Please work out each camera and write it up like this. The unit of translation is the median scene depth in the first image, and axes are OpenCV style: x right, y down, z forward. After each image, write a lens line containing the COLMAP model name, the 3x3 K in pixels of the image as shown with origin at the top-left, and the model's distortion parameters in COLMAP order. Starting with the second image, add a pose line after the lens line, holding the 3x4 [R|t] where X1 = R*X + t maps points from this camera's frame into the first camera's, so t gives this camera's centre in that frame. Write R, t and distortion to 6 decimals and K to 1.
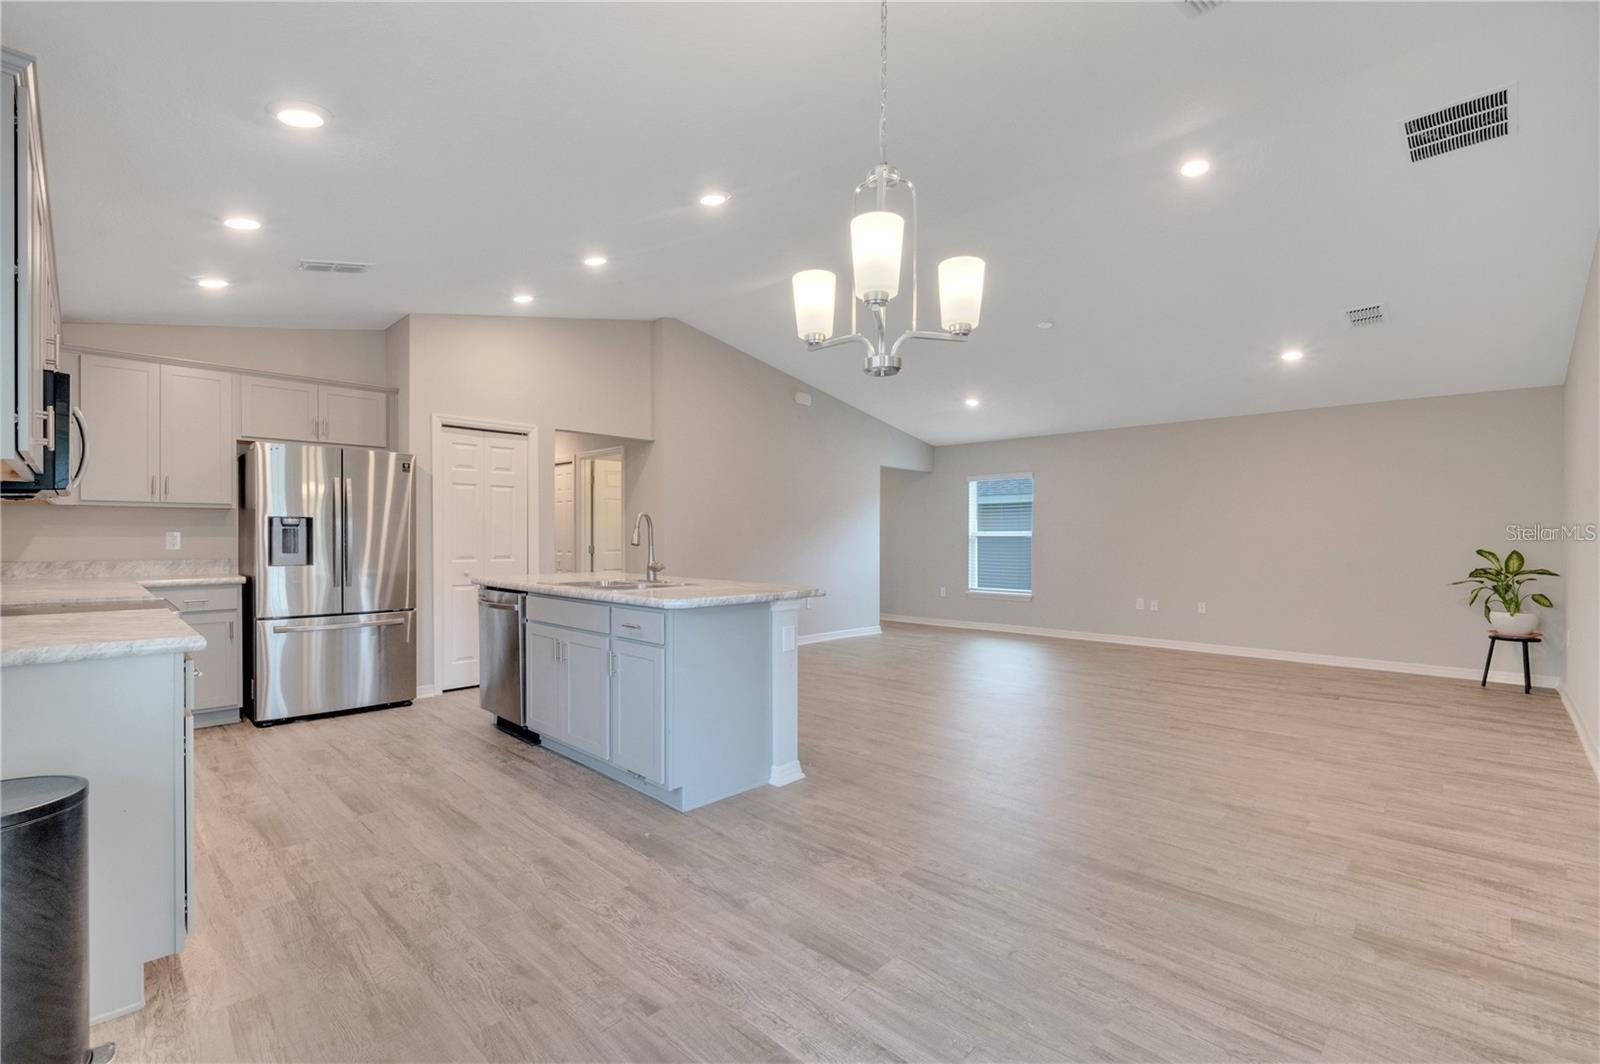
lens RADIAL K [[702.3, 0, 797.5], [0, 702.3, 543.4], [0, 0, 1]] dist [0.003128, -0.003750]
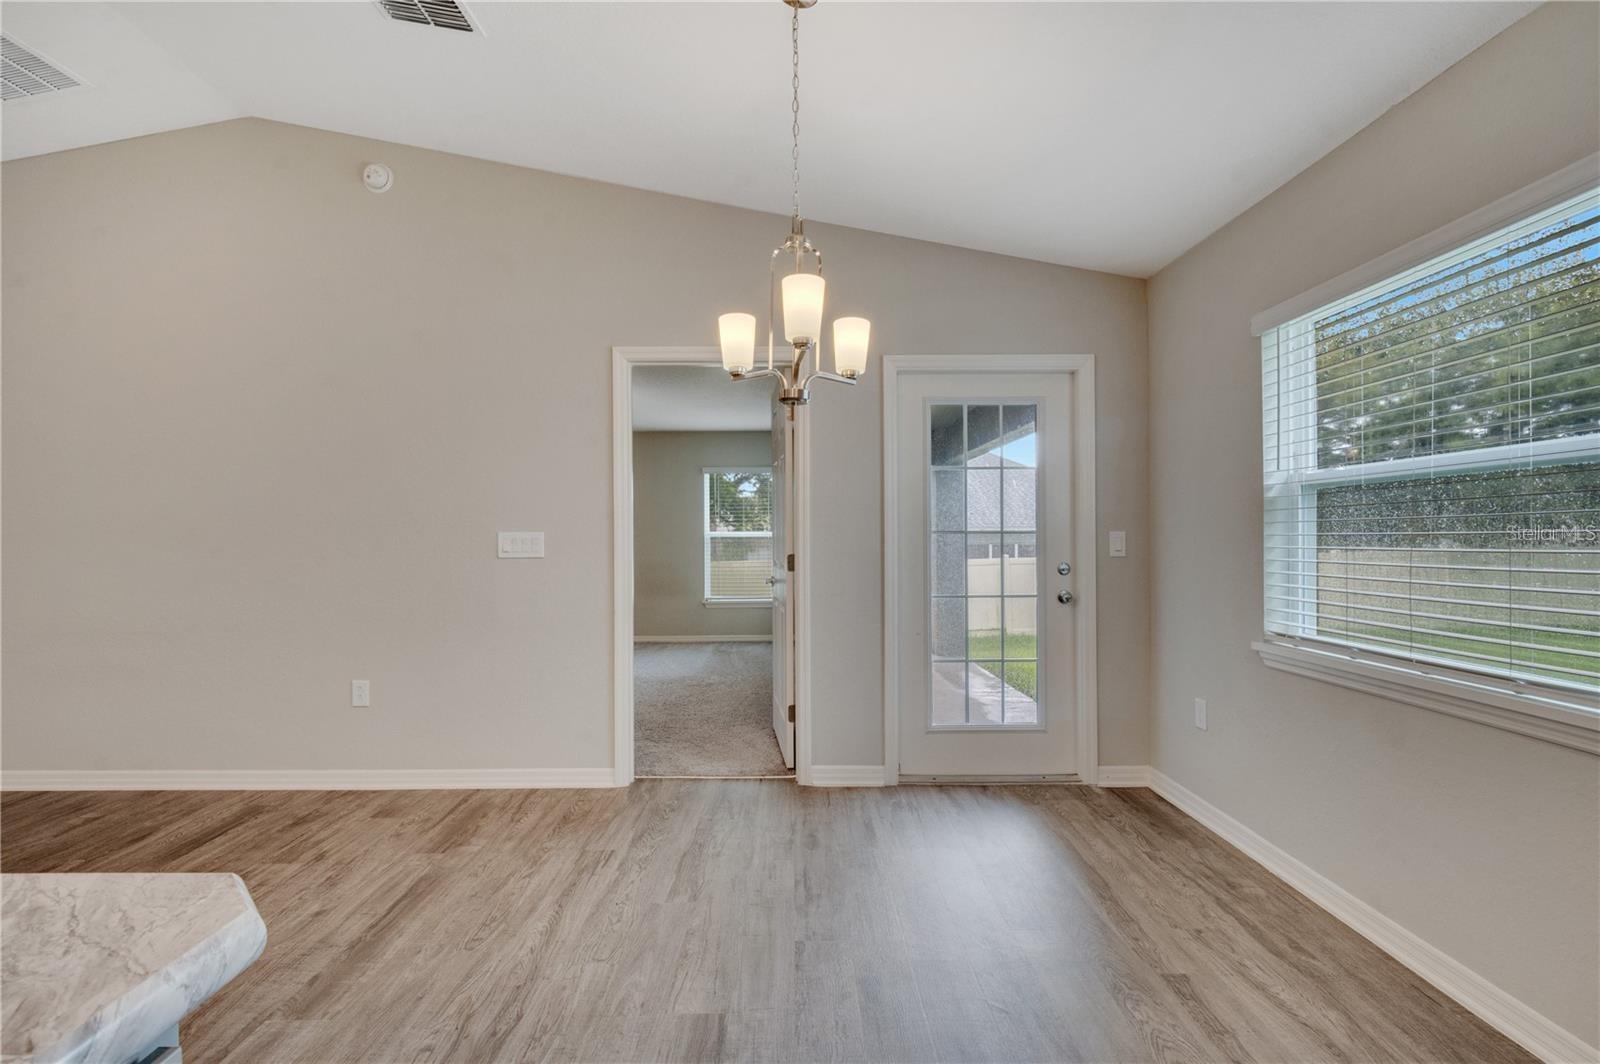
lens RADIAL K [[707.9, 0, 798.7], [0, 707.9, 538.3], [0, 0, 1]] dist [-0.003339, -0.000716]
pose [[-0.709605, -0.000279, 0.704600, -0.318830], [0.008651, 0.999921, 0.009108, -0.009853], [-0.704547, 0.012558, -0.709546, 0.803344]]
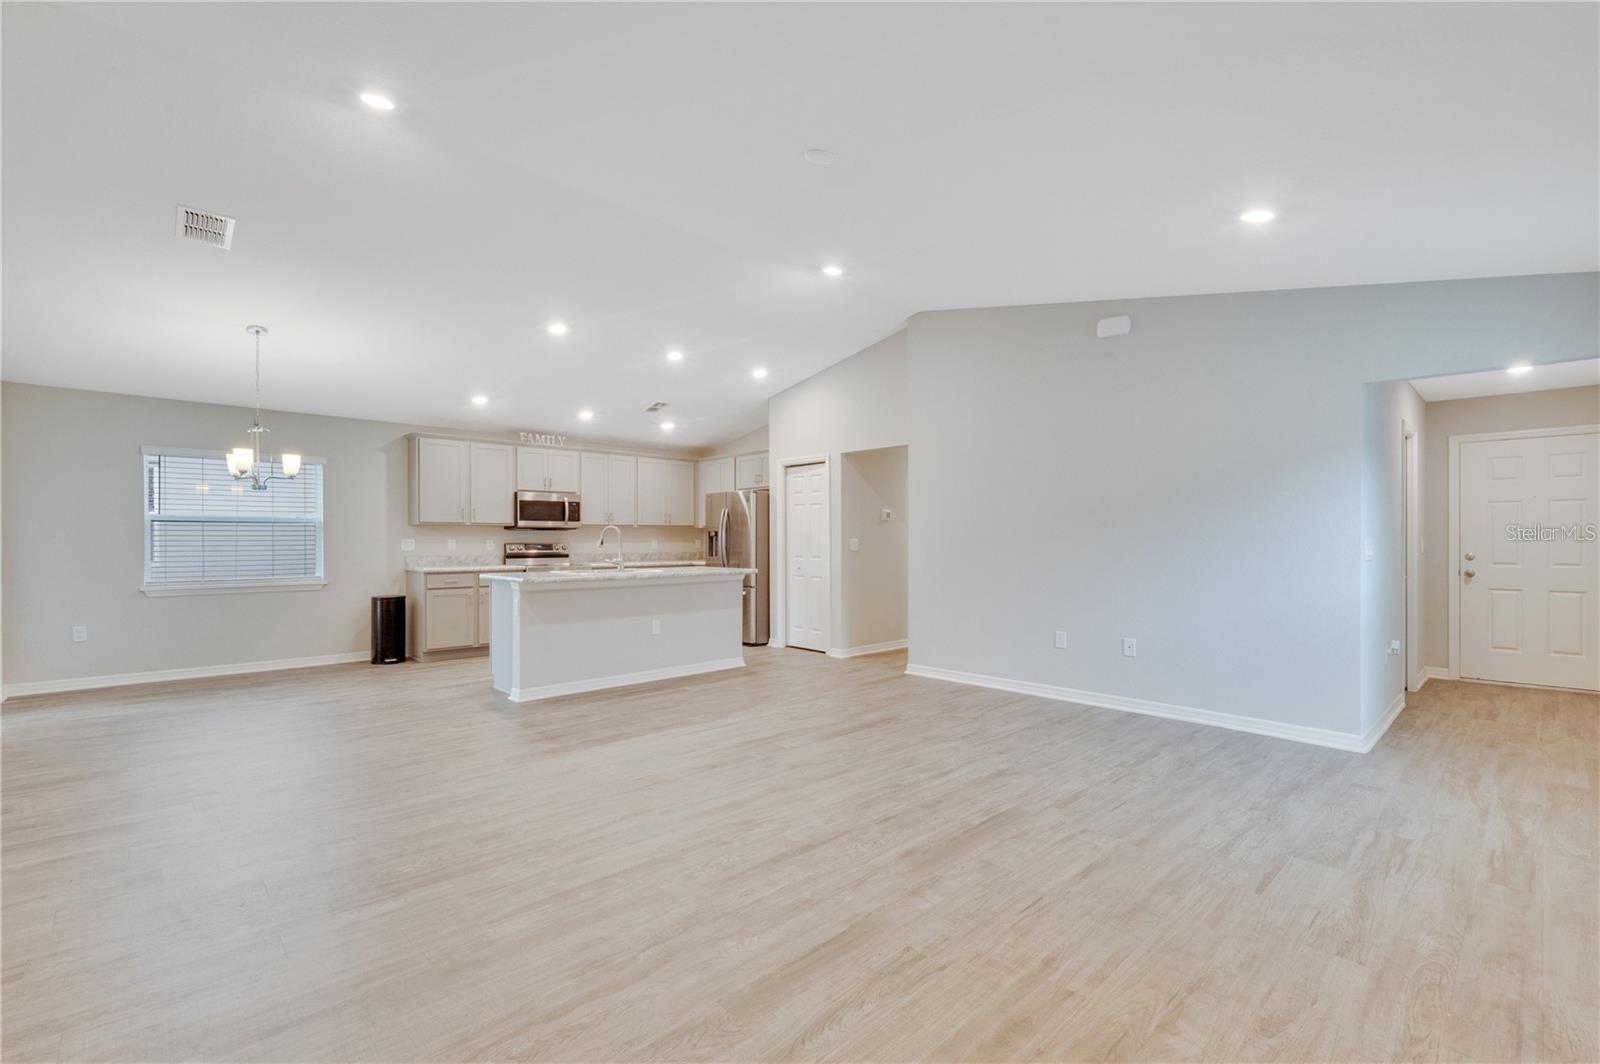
lens RADIAL K [[702.3, 0, 797.5], [0, 702.3, 543.4], [0, 0, 1]] dist [0.003128, -0.003750]
pose [[-0.035641, 0.002078, -0.999362, 1.374002], [-0.008941, 0.999957, 0.002398, -0.013769], [0.999325, 0.009021, -0.035621, 1.523700]]
